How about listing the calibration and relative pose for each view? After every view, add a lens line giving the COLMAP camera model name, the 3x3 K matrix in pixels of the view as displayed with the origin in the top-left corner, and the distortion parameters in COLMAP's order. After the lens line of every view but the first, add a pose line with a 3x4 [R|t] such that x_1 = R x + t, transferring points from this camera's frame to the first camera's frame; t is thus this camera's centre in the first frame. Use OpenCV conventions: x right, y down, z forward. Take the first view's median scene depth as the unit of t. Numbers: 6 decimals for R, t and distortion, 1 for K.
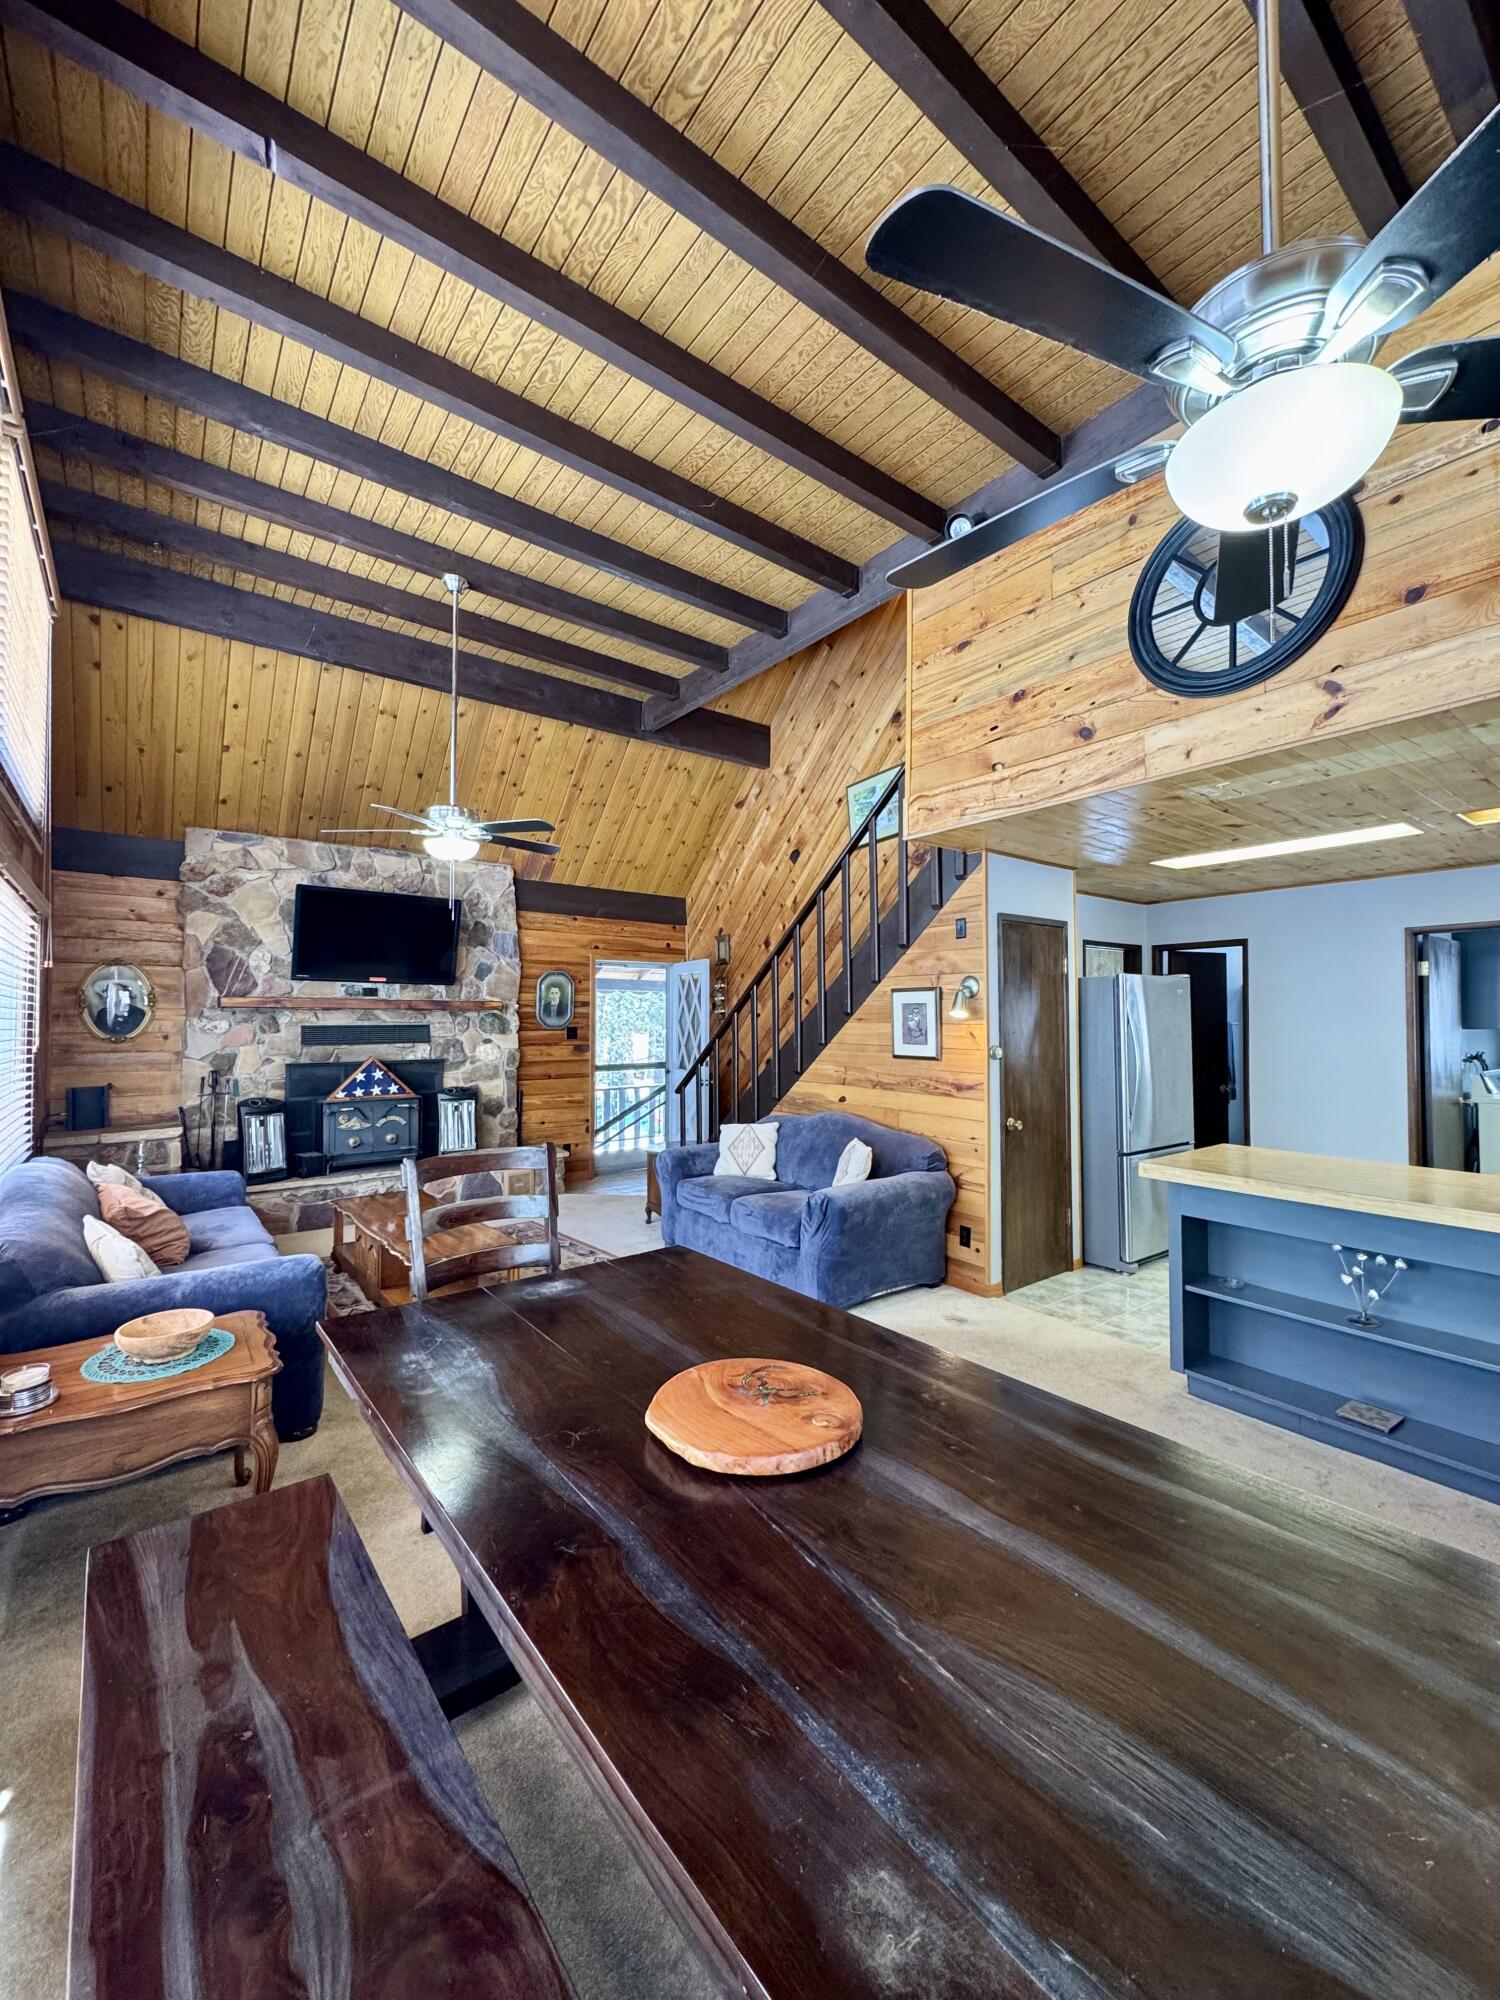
lens RADIAL K [[797.0, 0, 754.1], [0, 797.0, 997.9], [0, 0, 1]] dist [-0.004437, 0.000507]
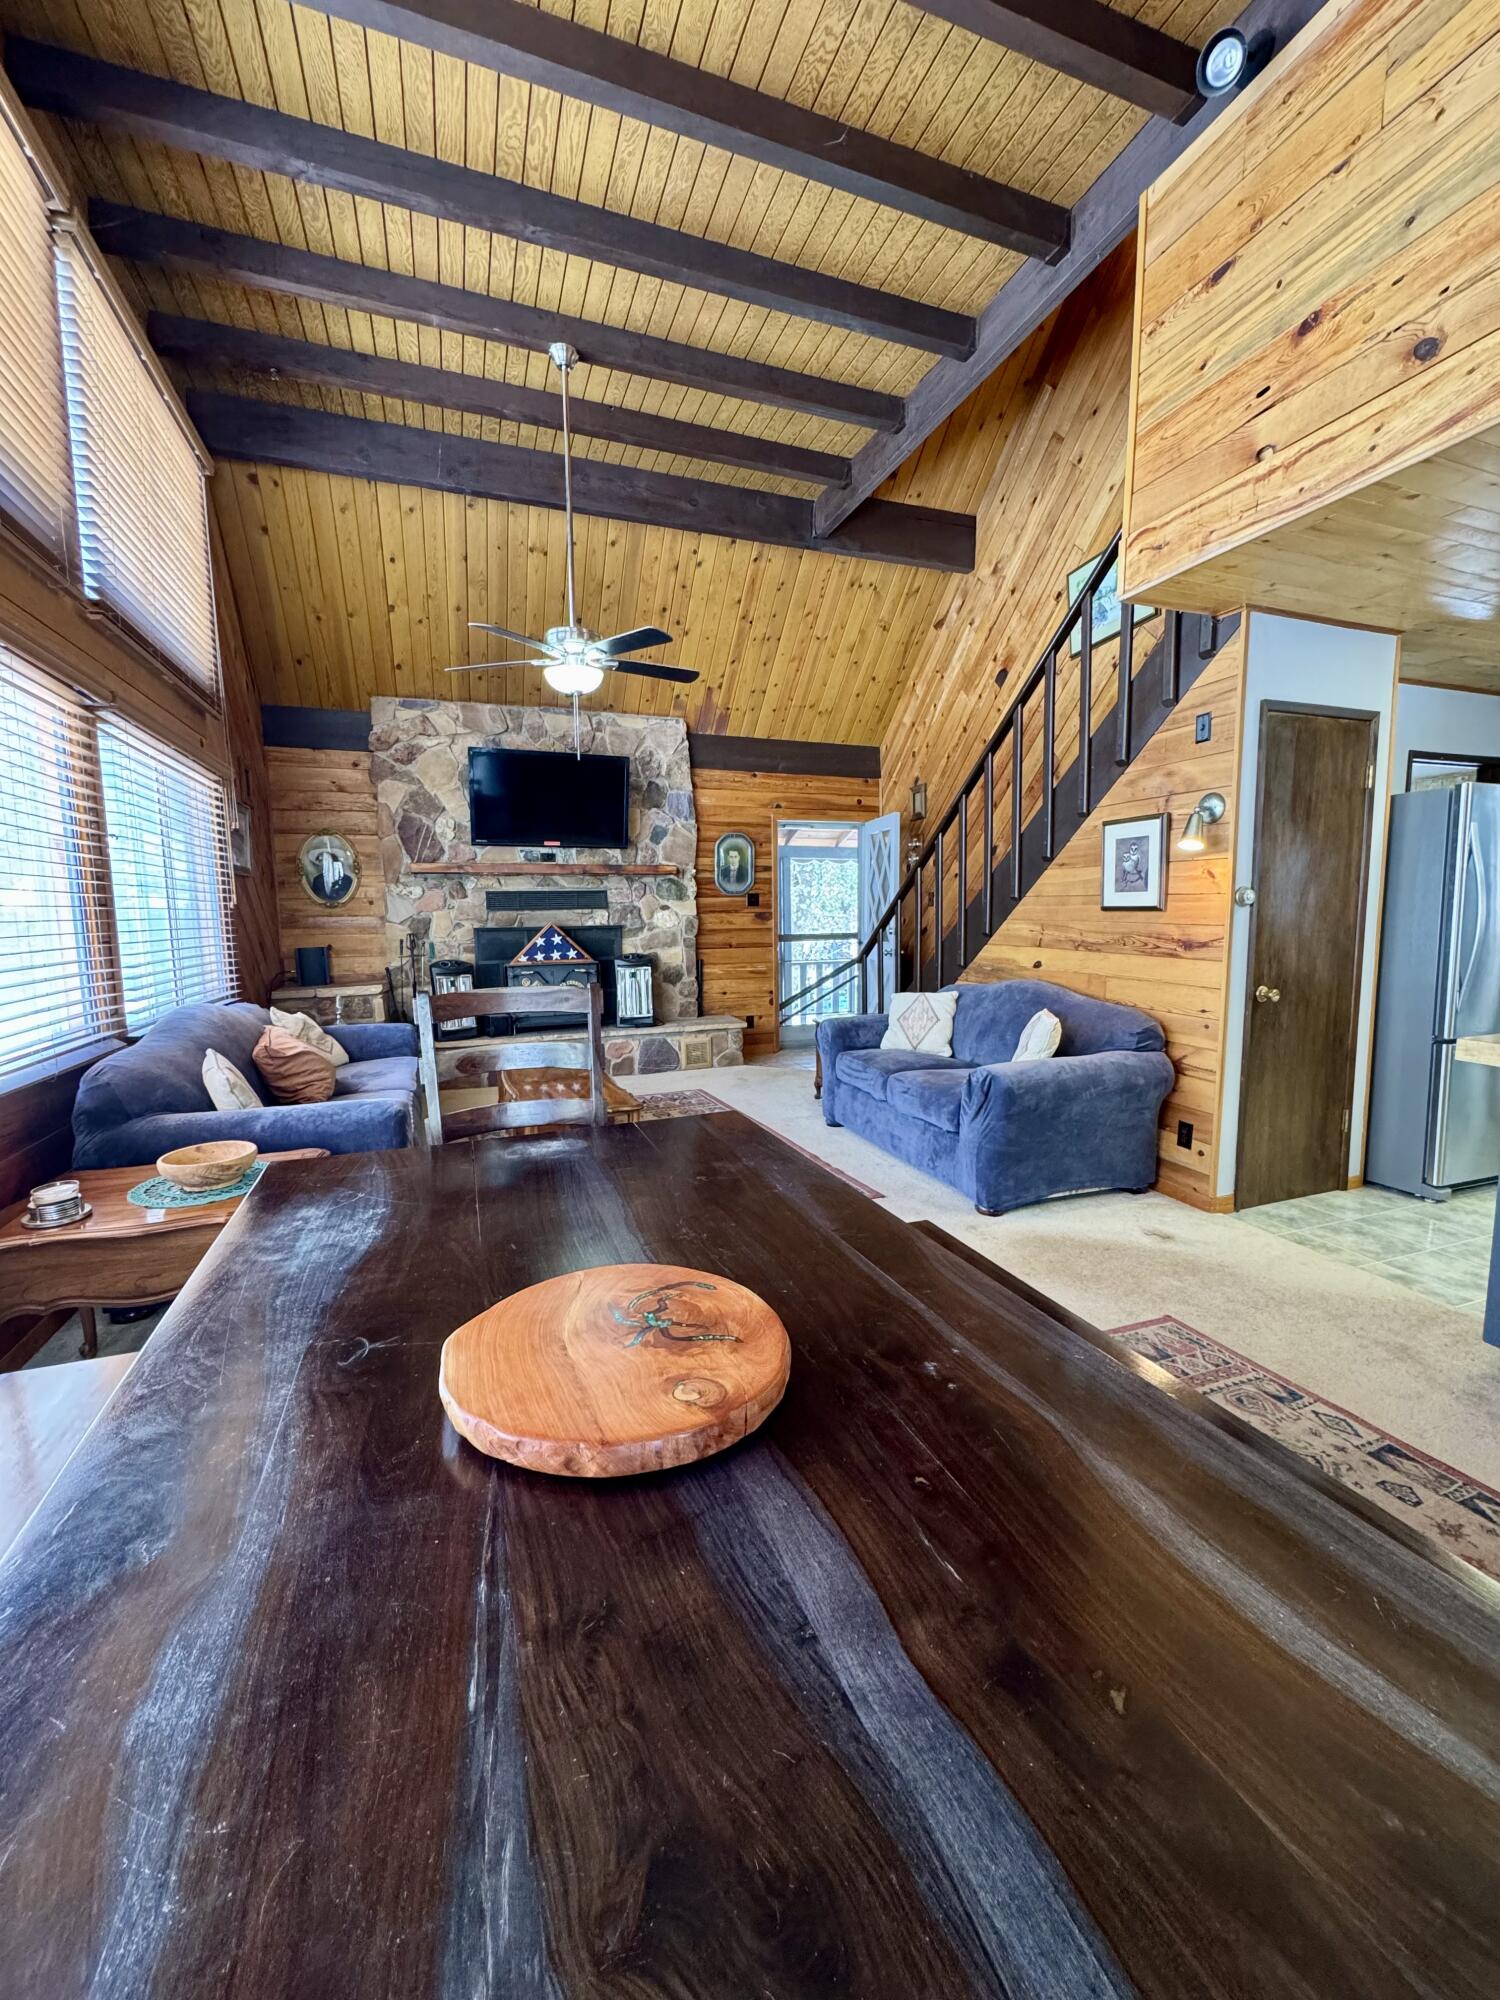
lens RADIAL K [[797.0, 0, 751.4], [0, 797.0, 1001.5], [0, 0, 1]] dist [-0.004437, 0.000507]
pose [[0.954385, 0.022928, -0.297697, 0.080602], [0.019863, 0.989963, 0.139923, 0.047602], [0.297917, -0.139453, 0.944351, 0.140413]]
